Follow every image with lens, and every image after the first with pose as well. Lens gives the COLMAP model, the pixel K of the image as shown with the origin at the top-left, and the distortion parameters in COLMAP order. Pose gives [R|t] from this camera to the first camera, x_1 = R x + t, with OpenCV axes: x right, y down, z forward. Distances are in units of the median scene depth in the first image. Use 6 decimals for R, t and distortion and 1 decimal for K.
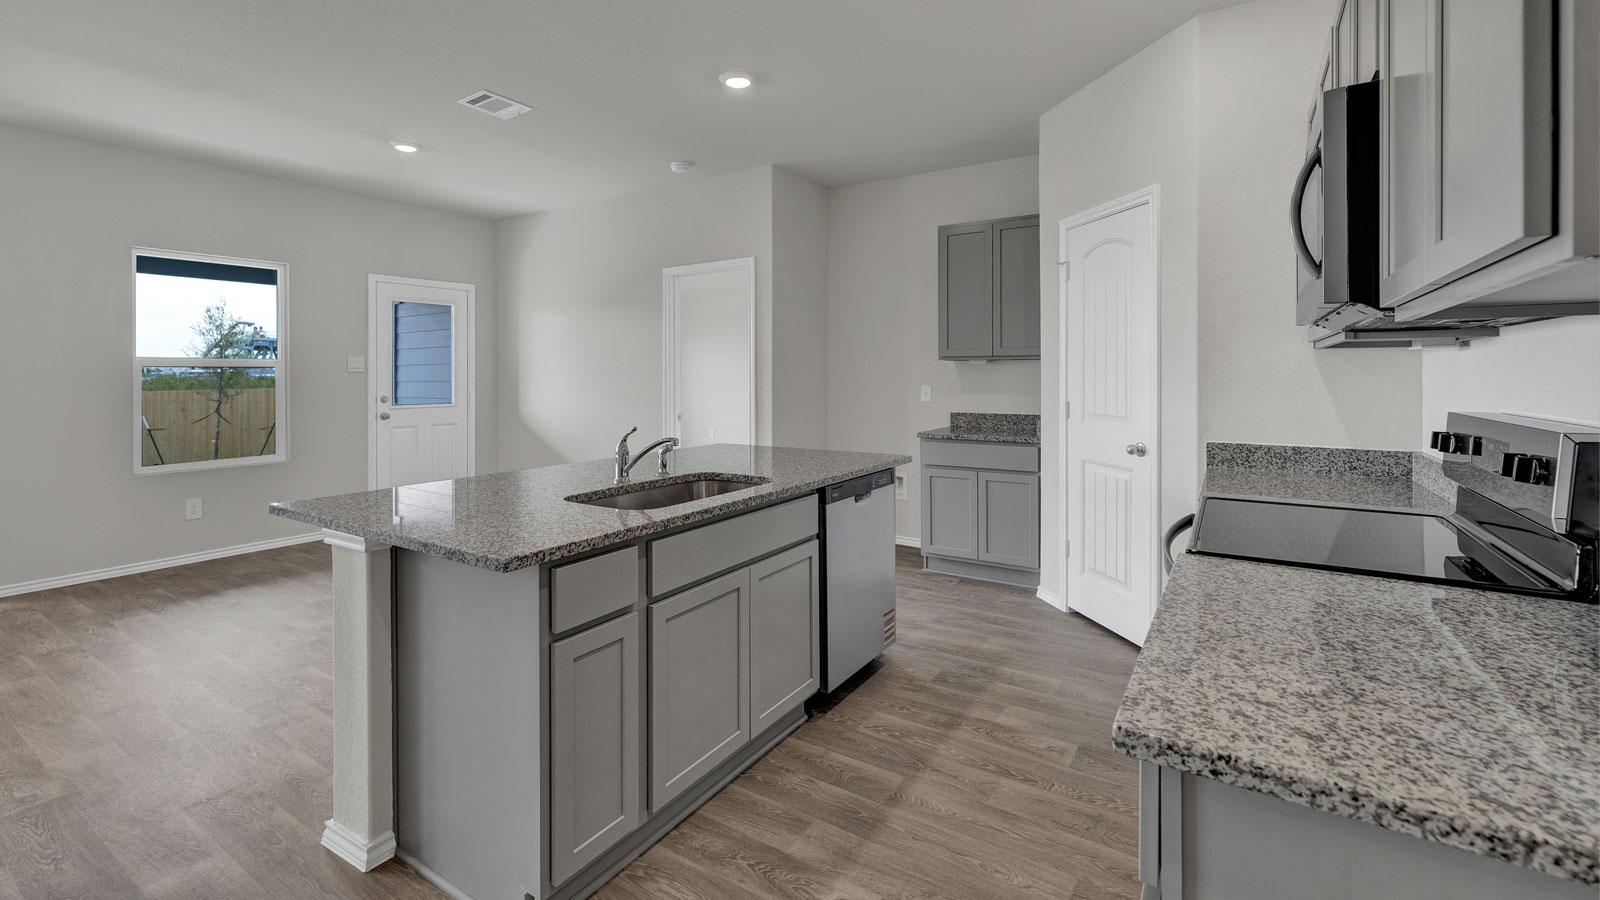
lens RADIAL K [[678.4, 0, 798.3], [0, 678.4, 416.6], [0, 0, 1]] dist [0.006771, -0.000004]
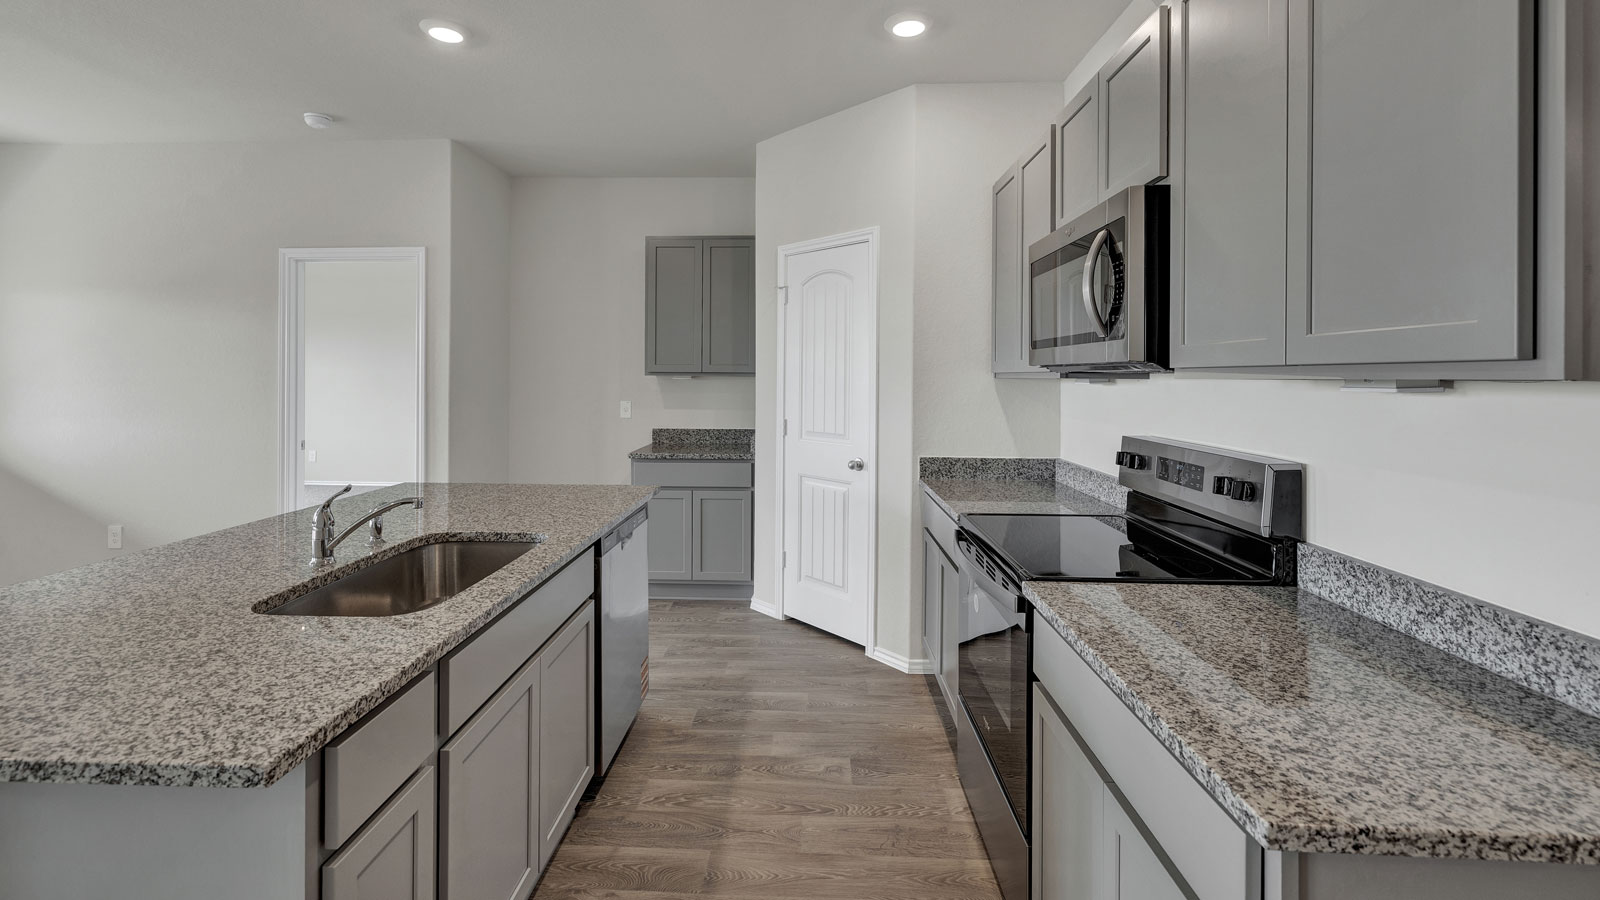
lens RADIAL K [[678.4, 0, 788.4], [0, 678.4, 409.9], [0, 0, 1]] dist [0.006771, -0.000004]
pose [[0.865444, -0.017084, 0.500714, -0.179124], [0.023057, 0.999718, -0.005742, -0.045121], [-0.500475, 0.016515, 0.865594, 0.137342]]
